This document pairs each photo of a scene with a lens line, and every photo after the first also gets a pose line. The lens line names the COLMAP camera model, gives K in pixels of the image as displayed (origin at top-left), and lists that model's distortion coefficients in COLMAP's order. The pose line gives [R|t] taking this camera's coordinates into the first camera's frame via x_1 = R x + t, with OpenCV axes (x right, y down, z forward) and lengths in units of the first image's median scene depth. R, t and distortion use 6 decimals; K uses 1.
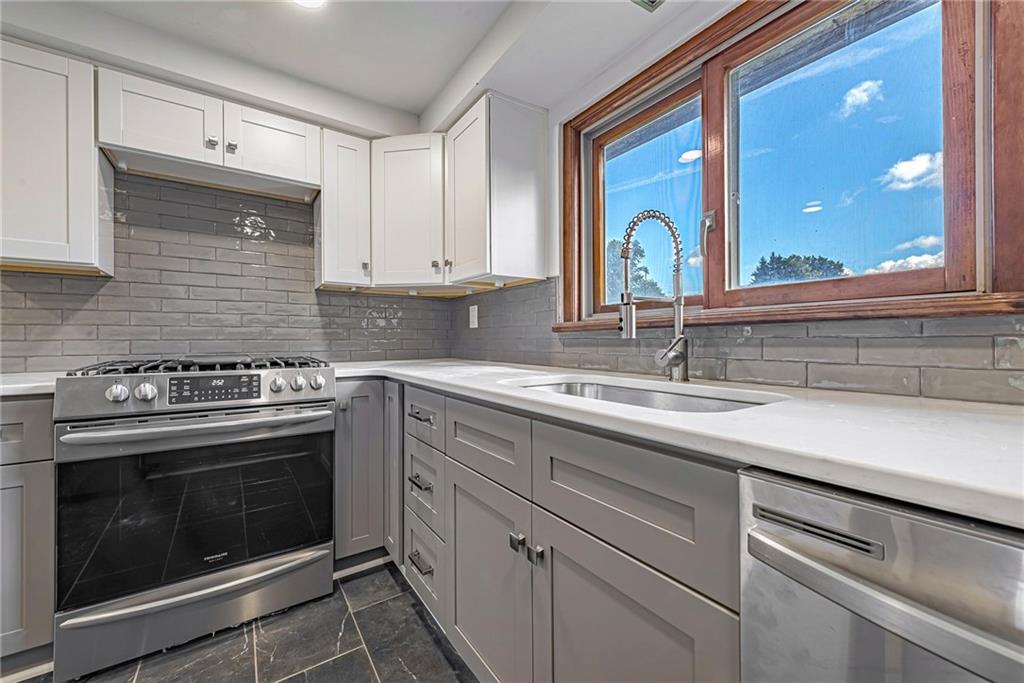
lens RADIAL K [[405.2, 0, 511.2], [0, 405.2, 339.1], [0, 0, 1]] dist [0.010087, -0.000005]
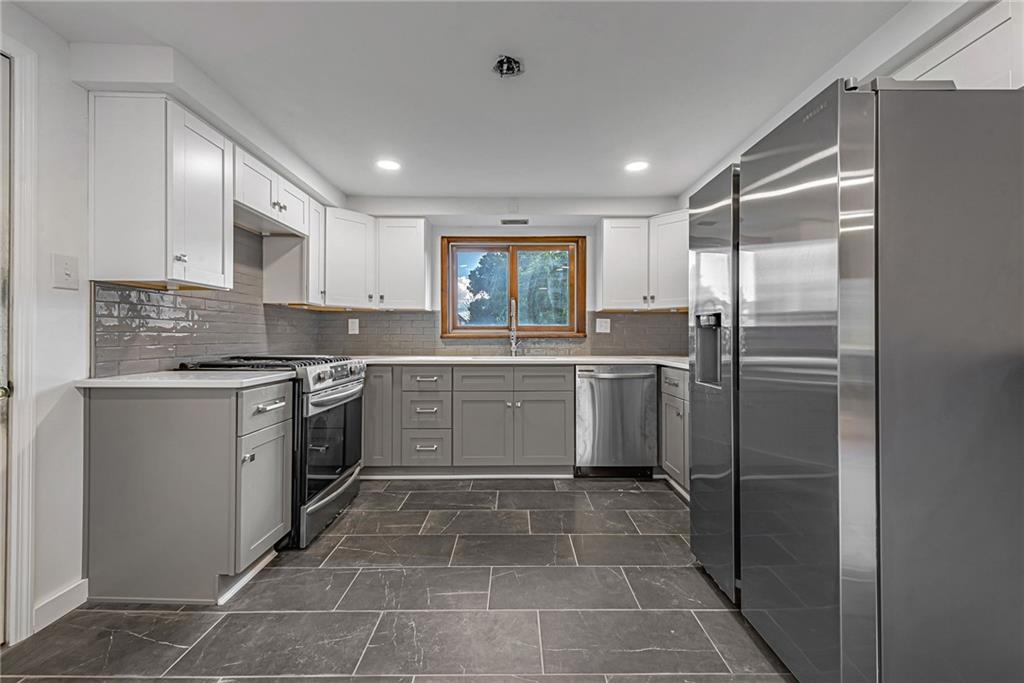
lens RADIAL K [[405.2, 0, 515.8], [0, 405.2, 336.8], [0, 0, 1]] dist [0.010087, -0.000005]
pose [[0.561855, 0.002923, 0.827231, -1.371698], [-0.004414, 0.999990, -0.000536, -0.025693], [-0.827224, -0.003350, 0.561862, -0.458724]]
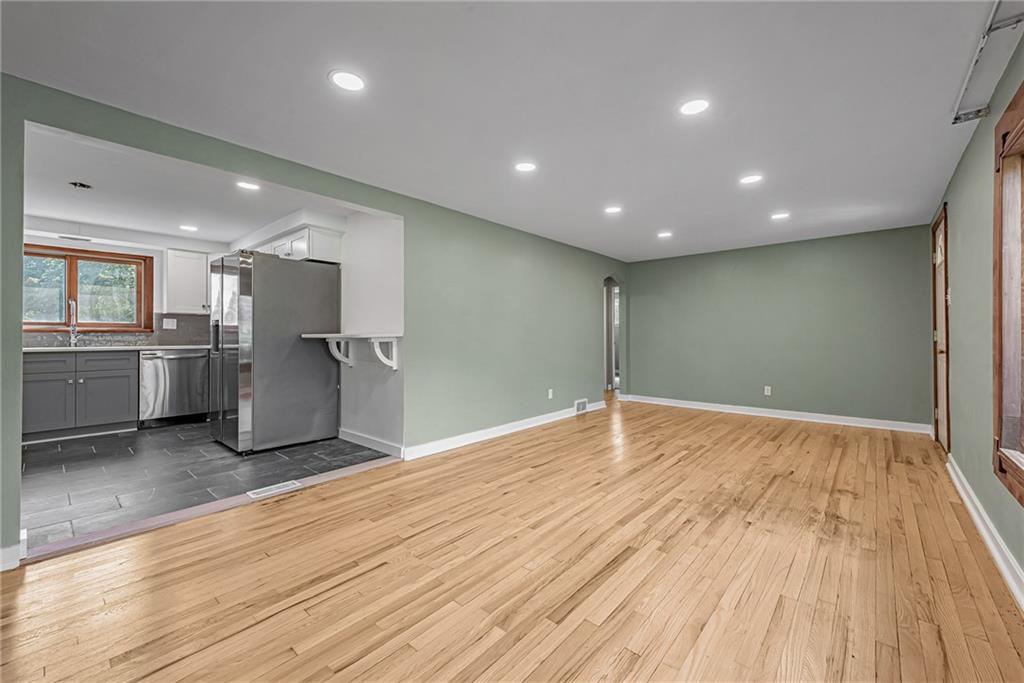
lens RADIAL K [[405.2, 0, 514.8], [0, 405.2, 334.2], [0, 0, 1]] dist [0.010087, -0.000005]
pose [[-0.250937, 0.004071, 0.967995, -2.801967], [-0.004866, 0.999973, -0.005467, -0.008225], [-0.967991, -0.006083, -0.250911, -1.295253]]
